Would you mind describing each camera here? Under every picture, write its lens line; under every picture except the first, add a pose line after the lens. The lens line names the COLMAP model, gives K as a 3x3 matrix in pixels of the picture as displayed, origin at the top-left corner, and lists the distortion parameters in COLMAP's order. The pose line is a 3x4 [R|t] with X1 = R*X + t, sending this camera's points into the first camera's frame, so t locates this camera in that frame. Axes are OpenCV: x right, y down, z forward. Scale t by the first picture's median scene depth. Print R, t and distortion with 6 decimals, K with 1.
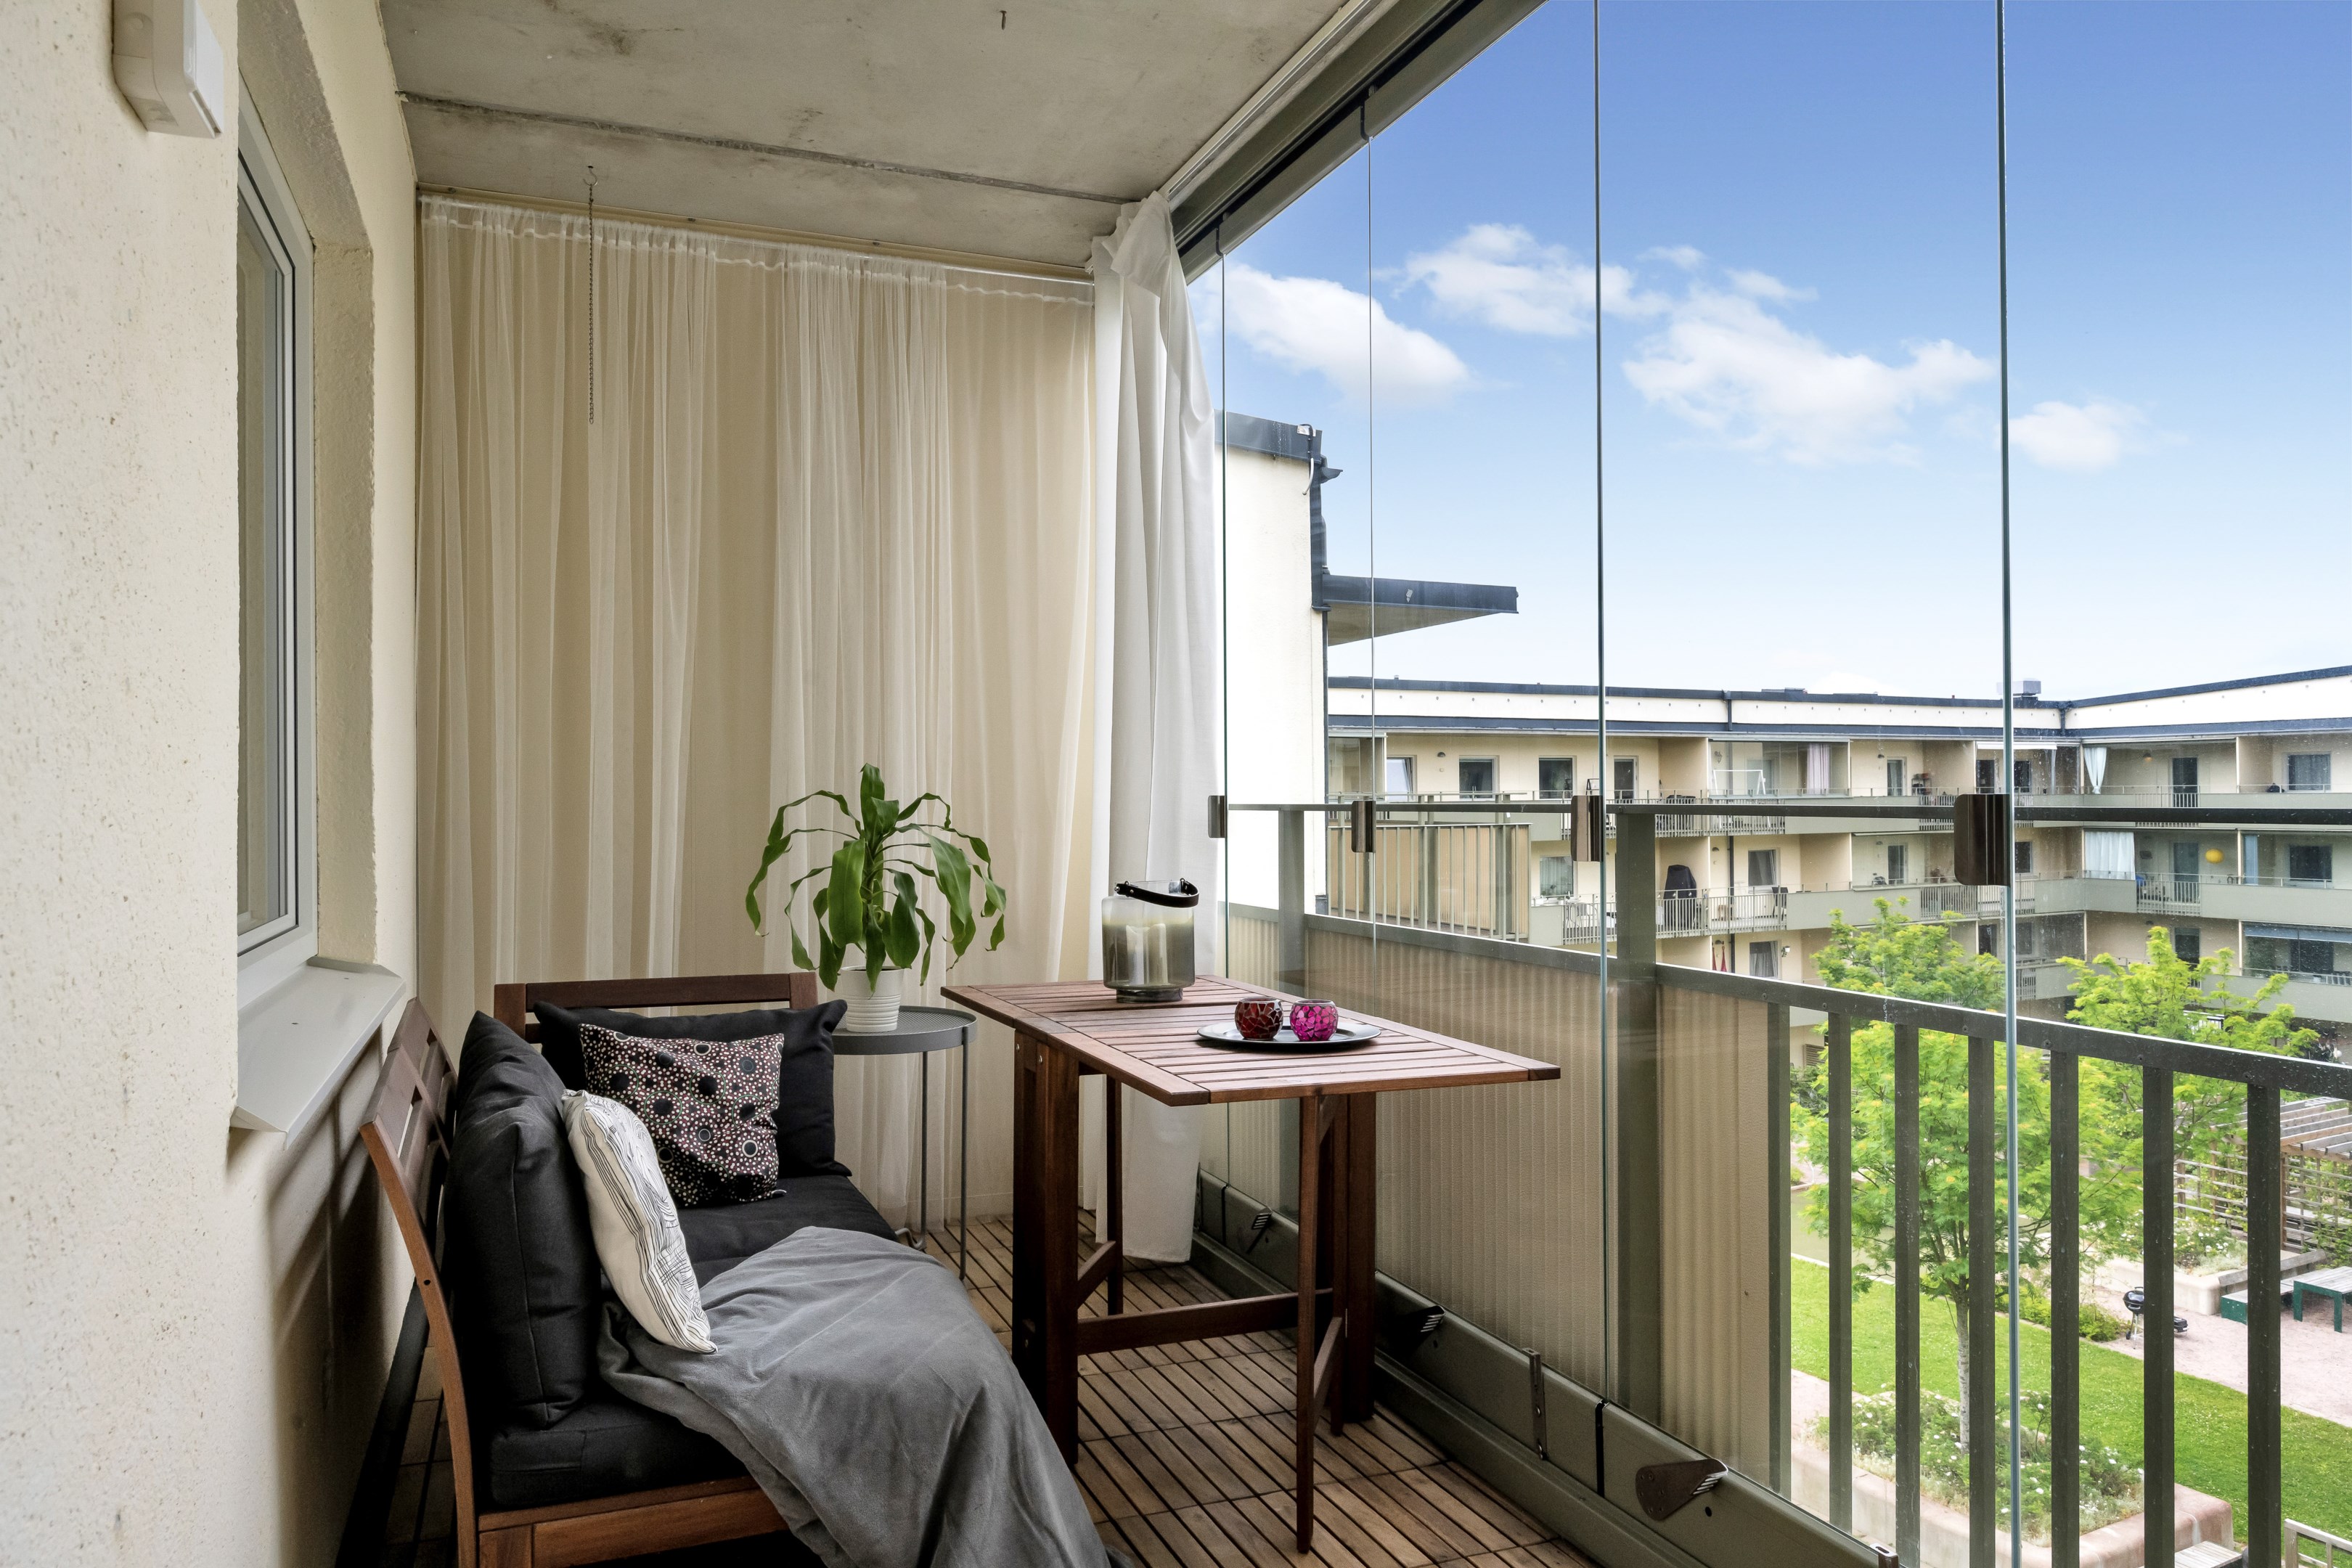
lens RADIAL K [[1597.0, 0, 1156.5], [0, 1597.0, 784.4], [0, 0, 1]] dist [-0.007320, -0.001523]
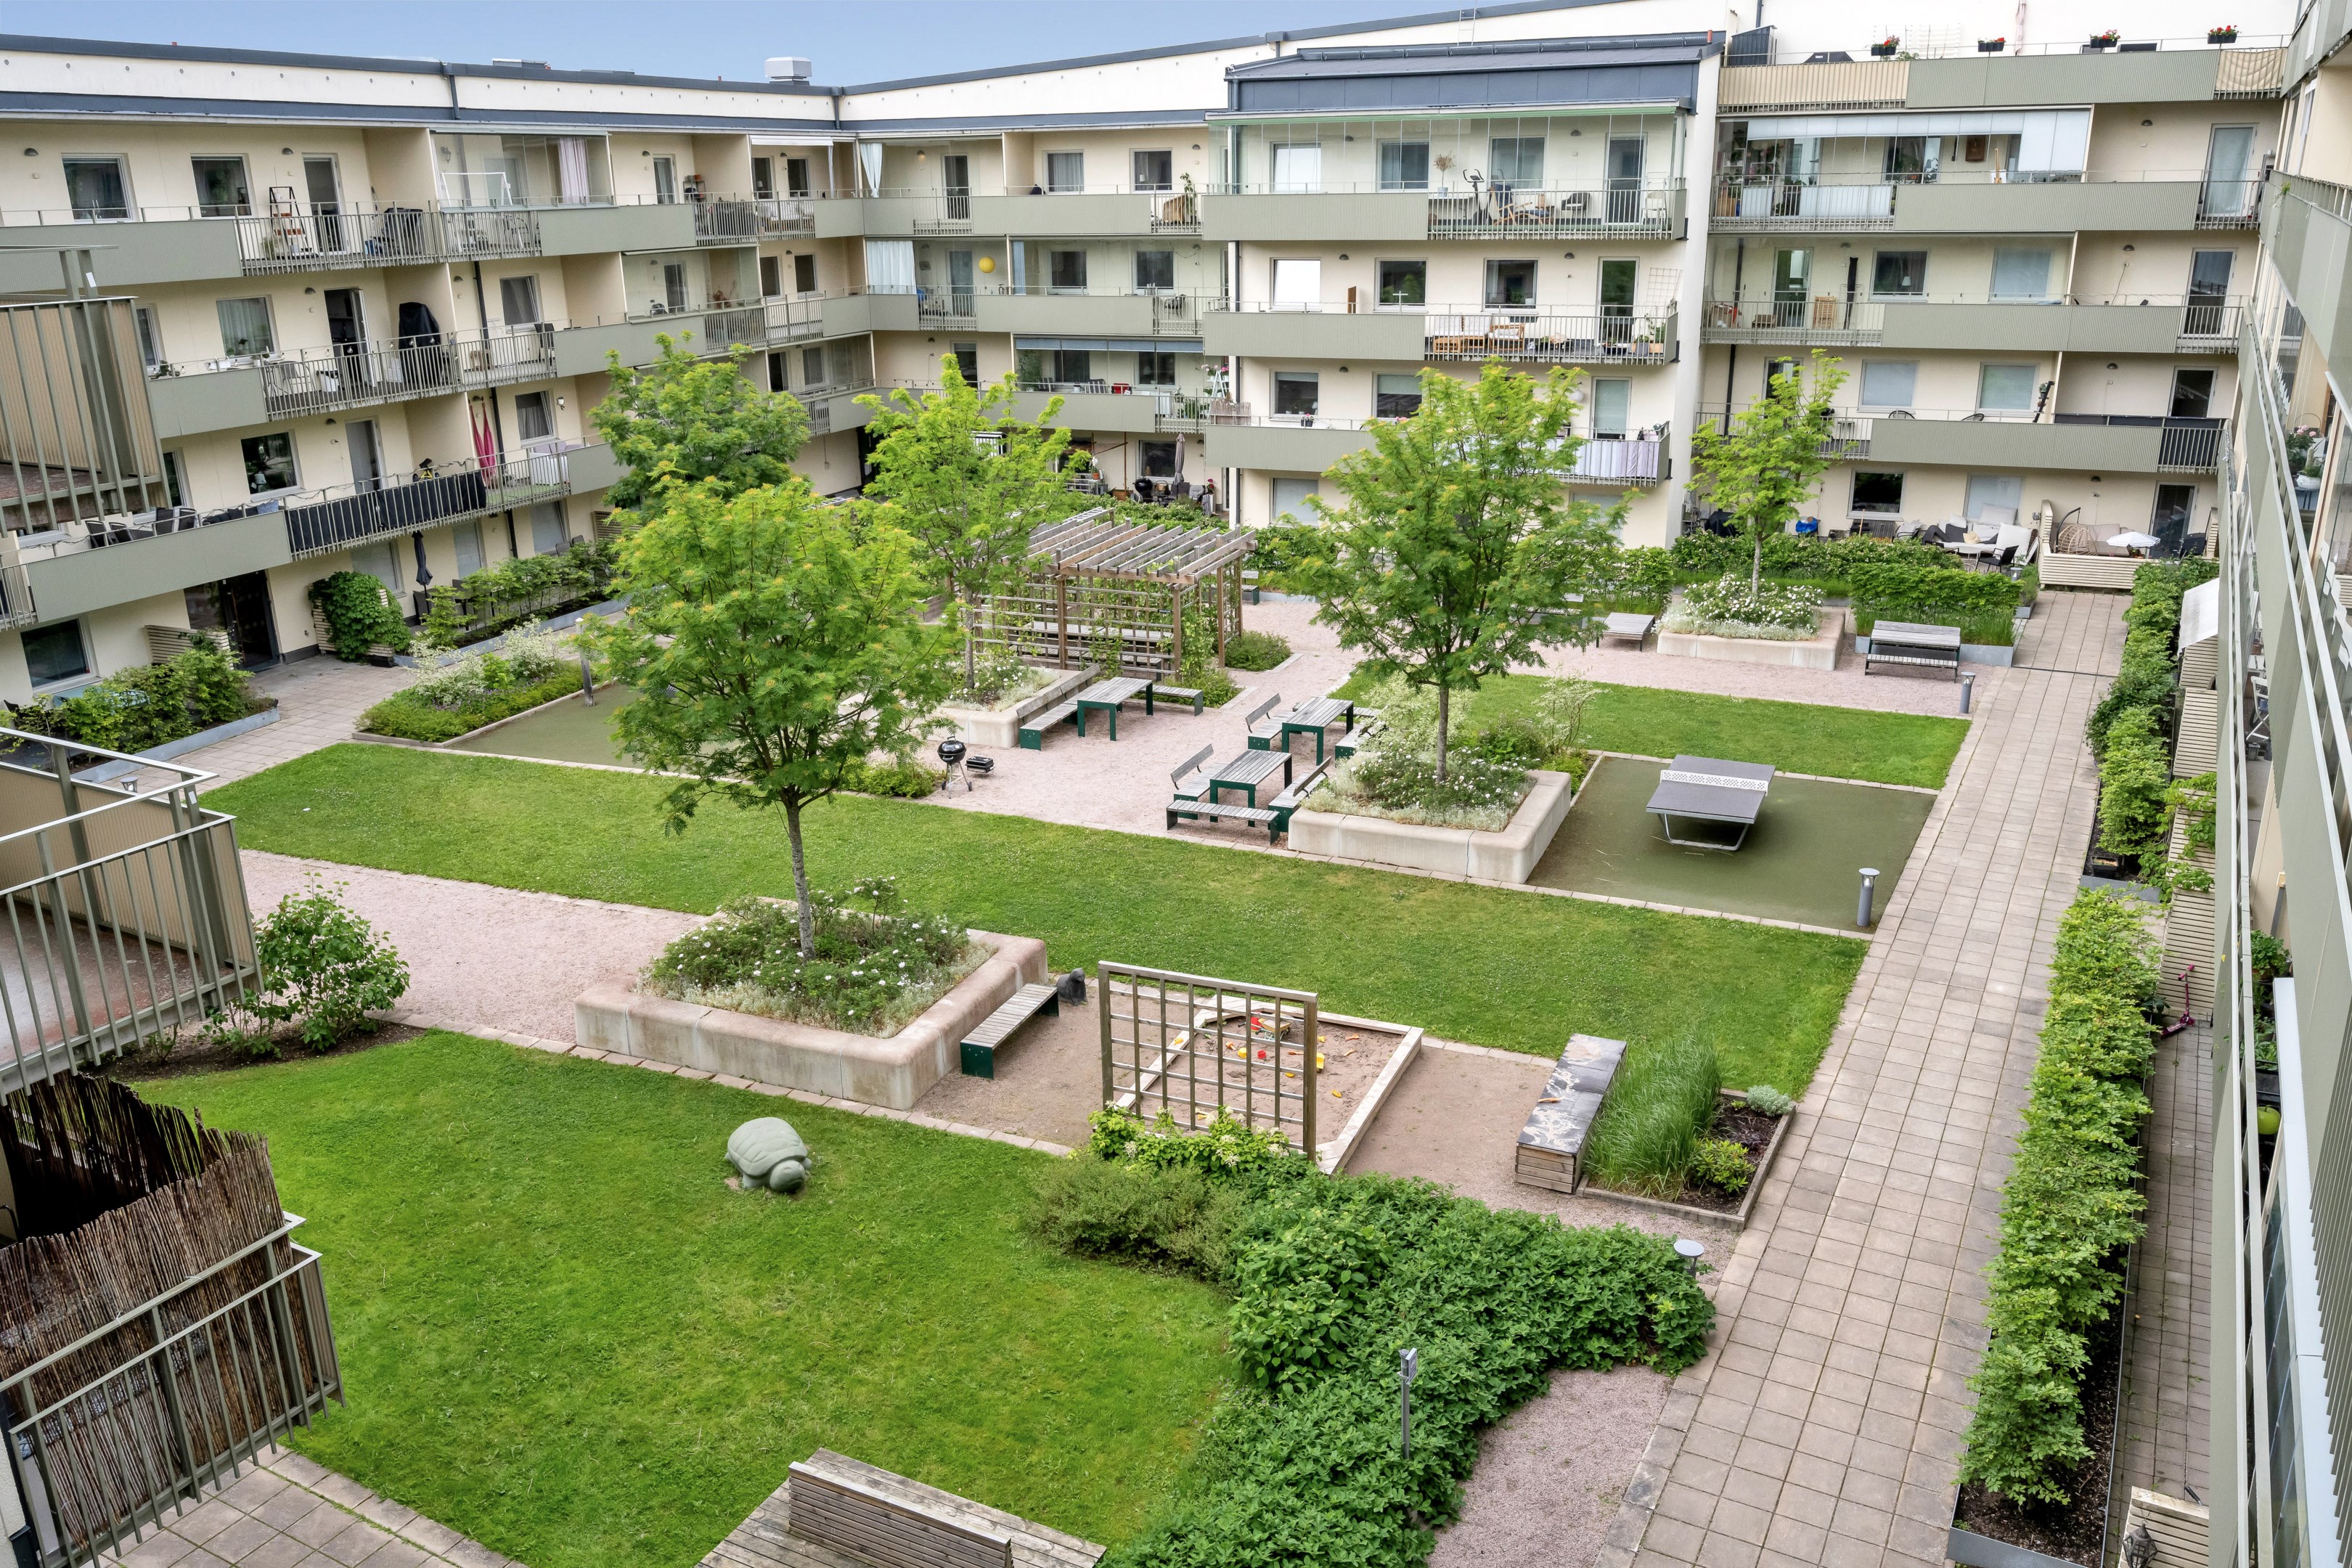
lens RADIAL K [[1816.1, 0, 1162.7], [0, 1816.1, 784.1], [0, 0, 1]] dist [-0.004995, 0.002270]
pose [[0.771025, -0.207558, 0.602030, 0.271231], [0.005203, 0.947413, 0.319970, -0.073620], [-0.636784, -0.243572, 0.731559, 0.618231]]
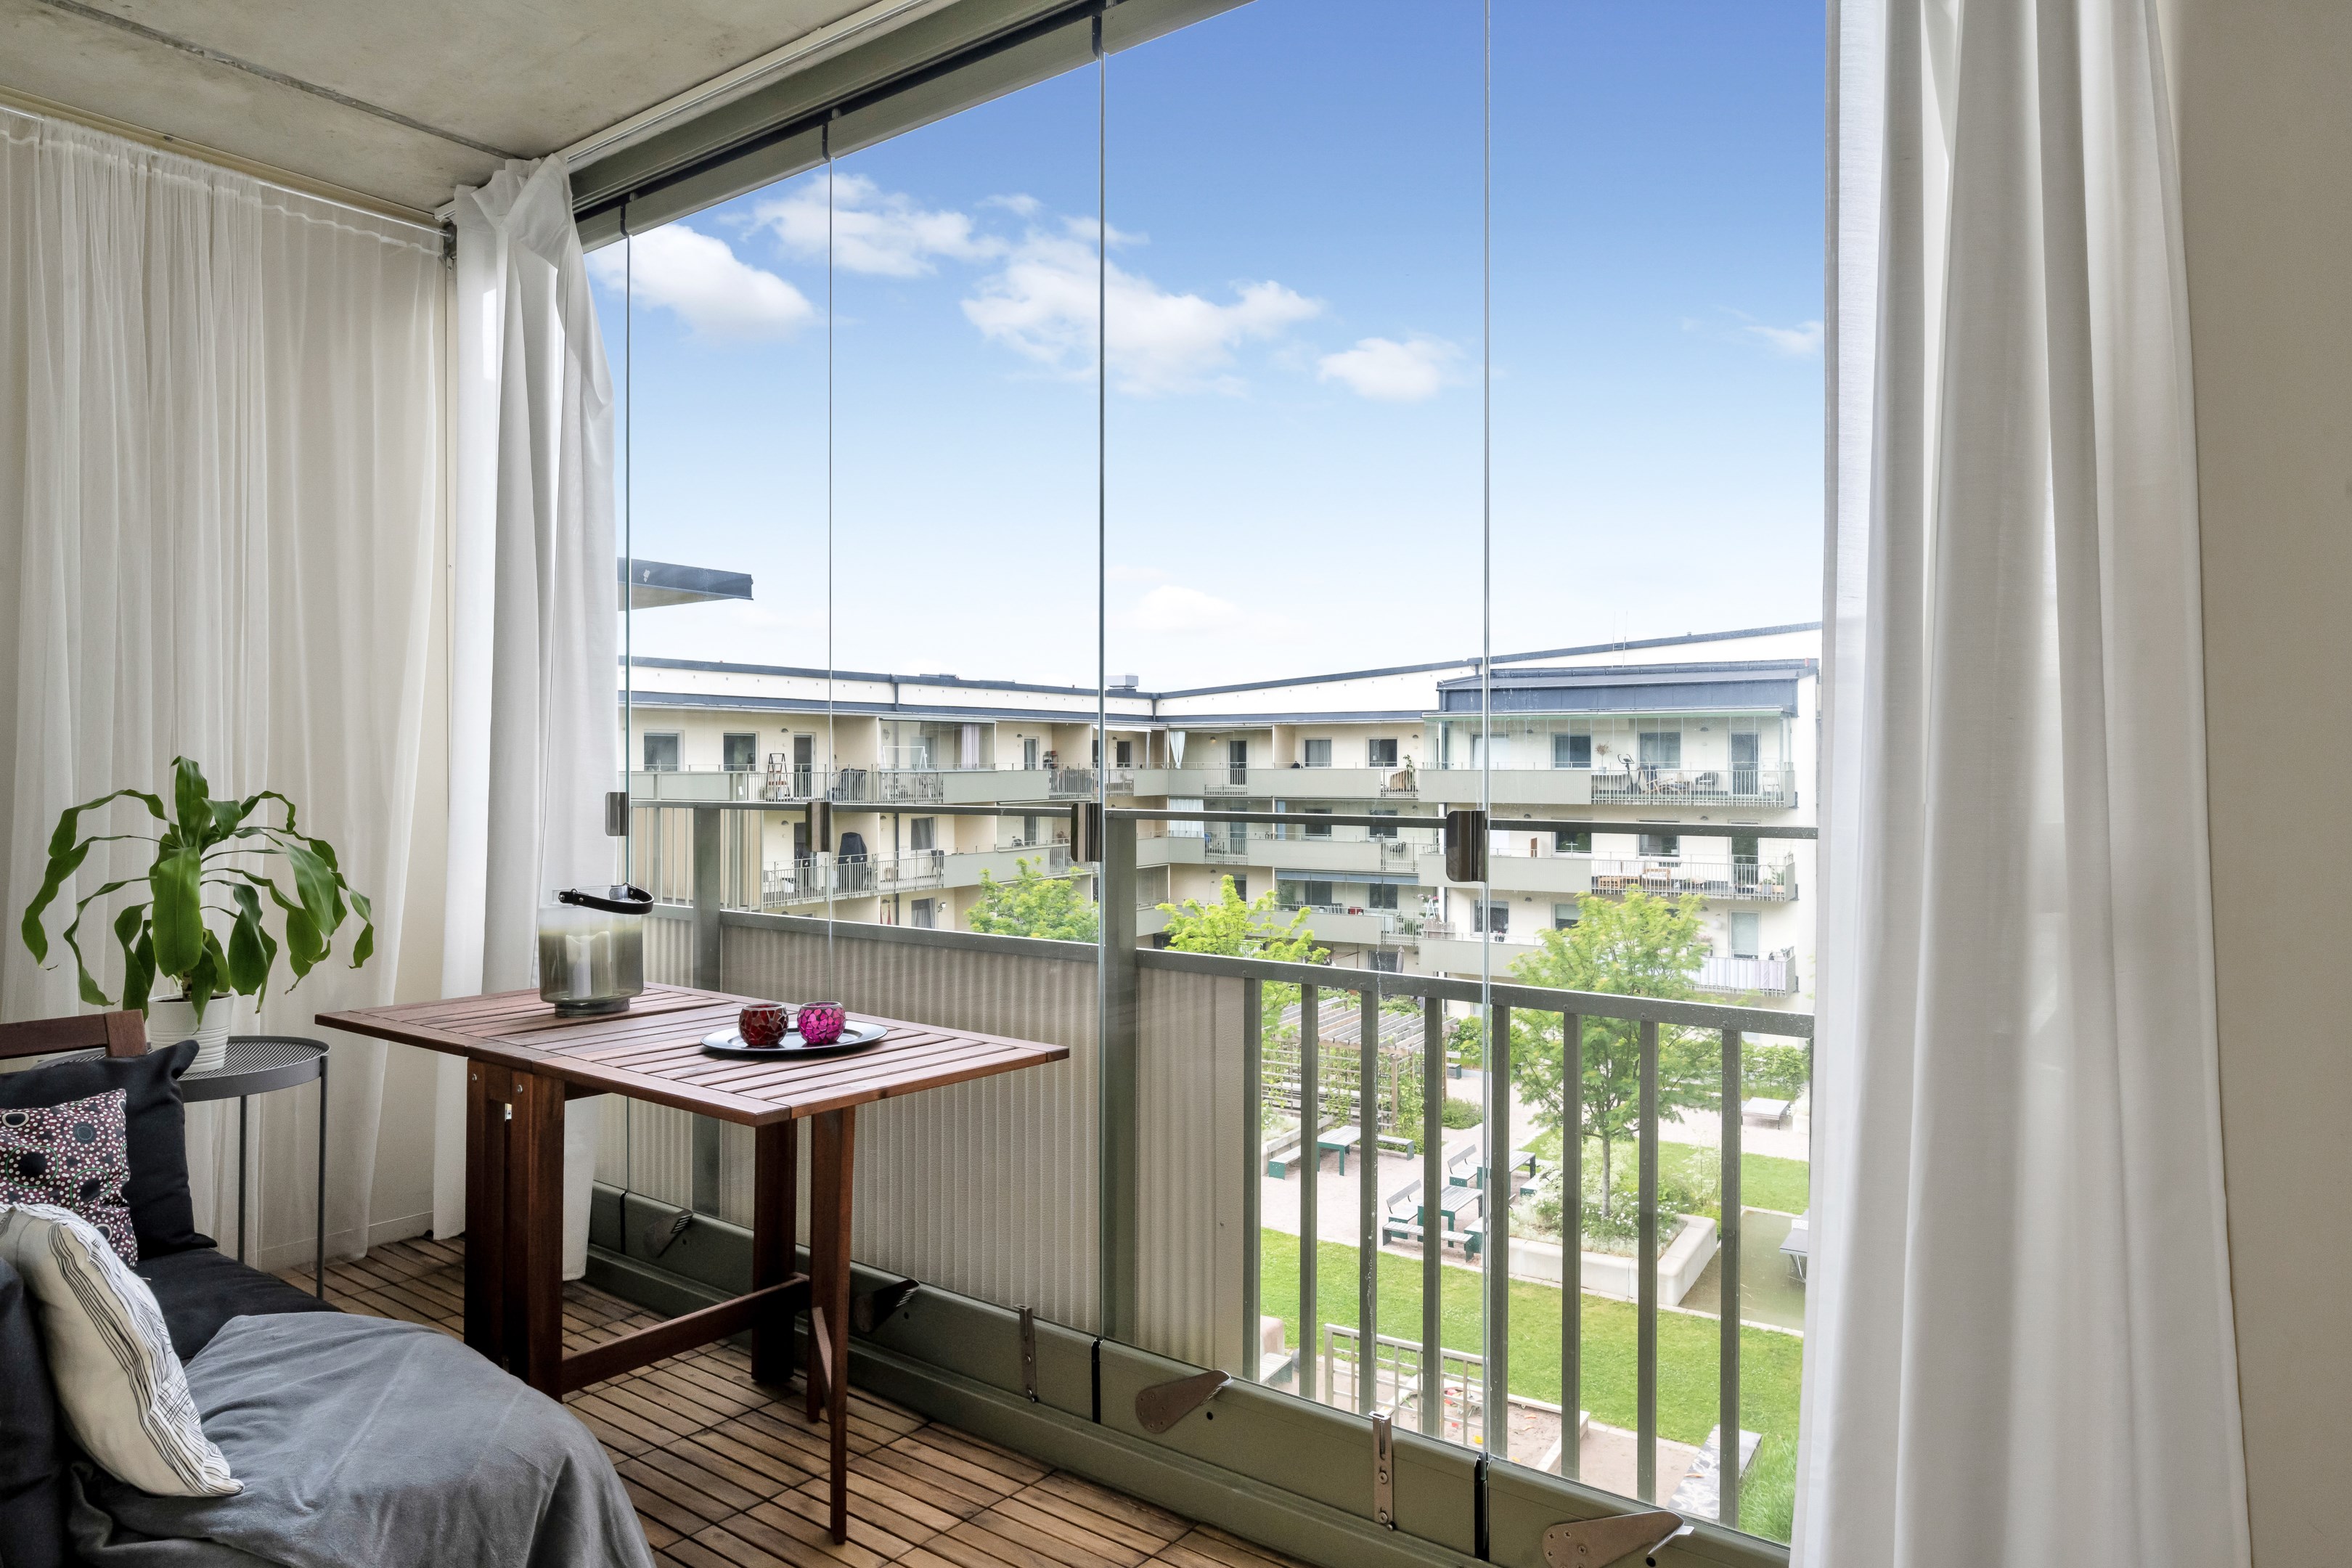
lens RADIAL K [[1497.1, 0, 1188.7], [0, 1497.1, 768.1], [0, 0, 1]] dist [0.001234, -0.003504]
pose [[0.851051, 0.003599, 0.525071, -0.143306], [-0.007958, 0.999950, 0.006044, -0.016004], [-0.525023, -0.009322, 0.851037, 0.042291]]
